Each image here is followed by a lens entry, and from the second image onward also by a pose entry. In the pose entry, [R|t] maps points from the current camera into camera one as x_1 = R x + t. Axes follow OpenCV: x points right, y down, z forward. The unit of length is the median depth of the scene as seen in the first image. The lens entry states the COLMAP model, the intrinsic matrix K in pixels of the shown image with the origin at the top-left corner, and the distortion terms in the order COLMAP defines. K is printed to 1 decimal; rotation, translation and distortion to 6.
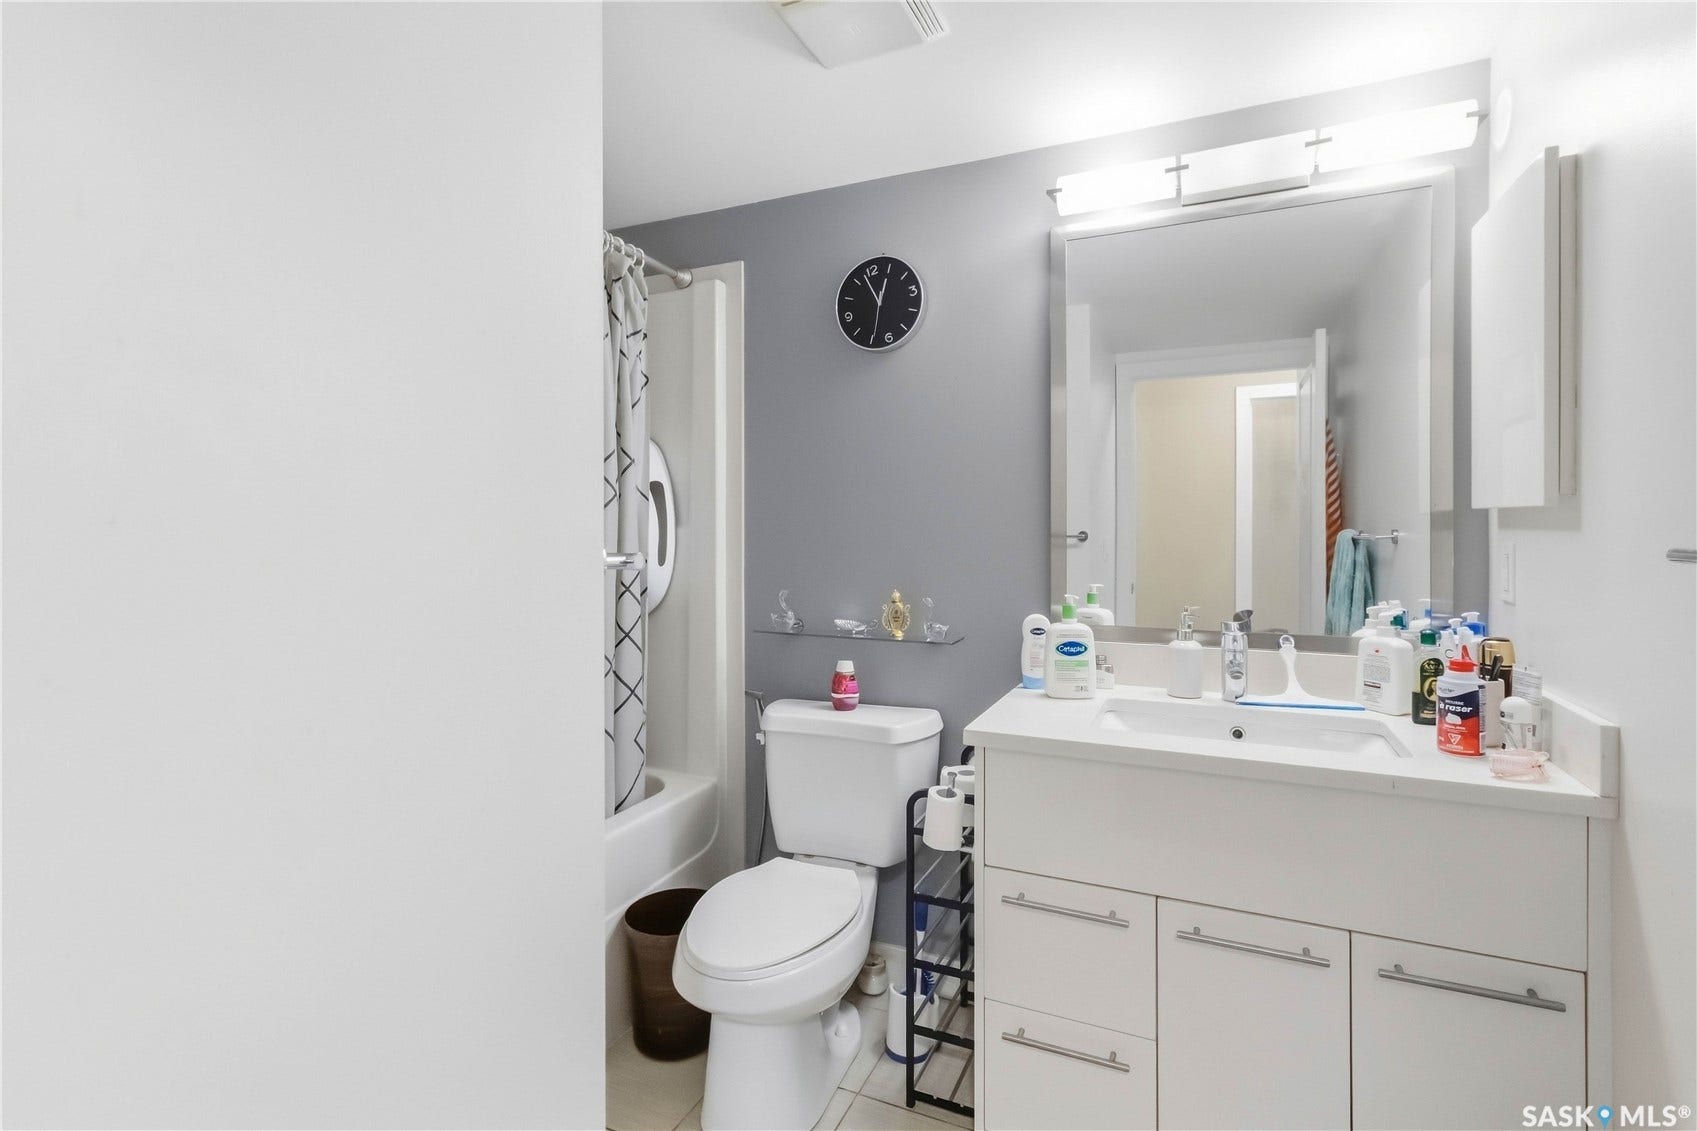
lens RADIAL K [[796.0, 0, 846.1], [0, 796.0, 532.2], [0, 0, 1]] dist [-0.000585, -0.000724]
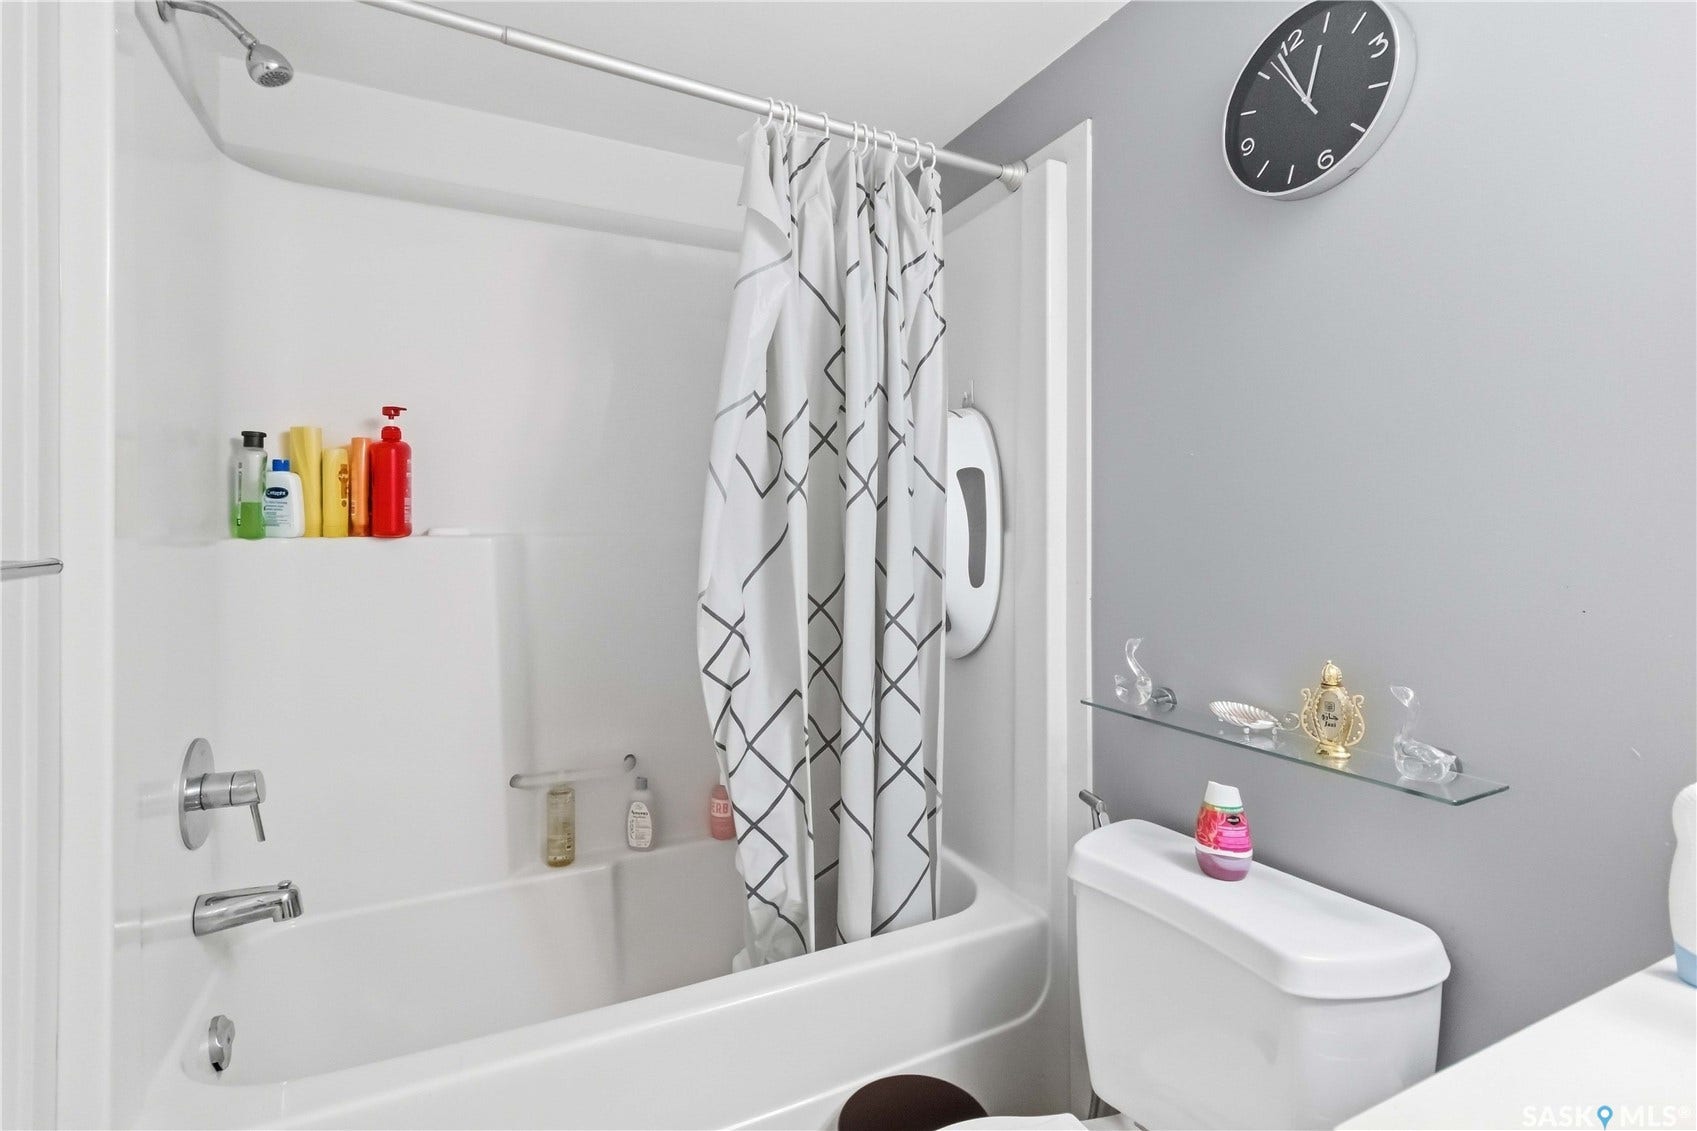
lens RADIAL K [[796.0, 0, 846.1], [0, 796.0, 532.2], [0, 0, 1]] dist [-0.000585, -0.000724]
pose [[0.773893, 0.000229, -0.633316, 0.137689], [-0.004756, 0.999974, -0.005450, -0.002933], [0.633298, 0.007230, 0.773874, 0.415502]]
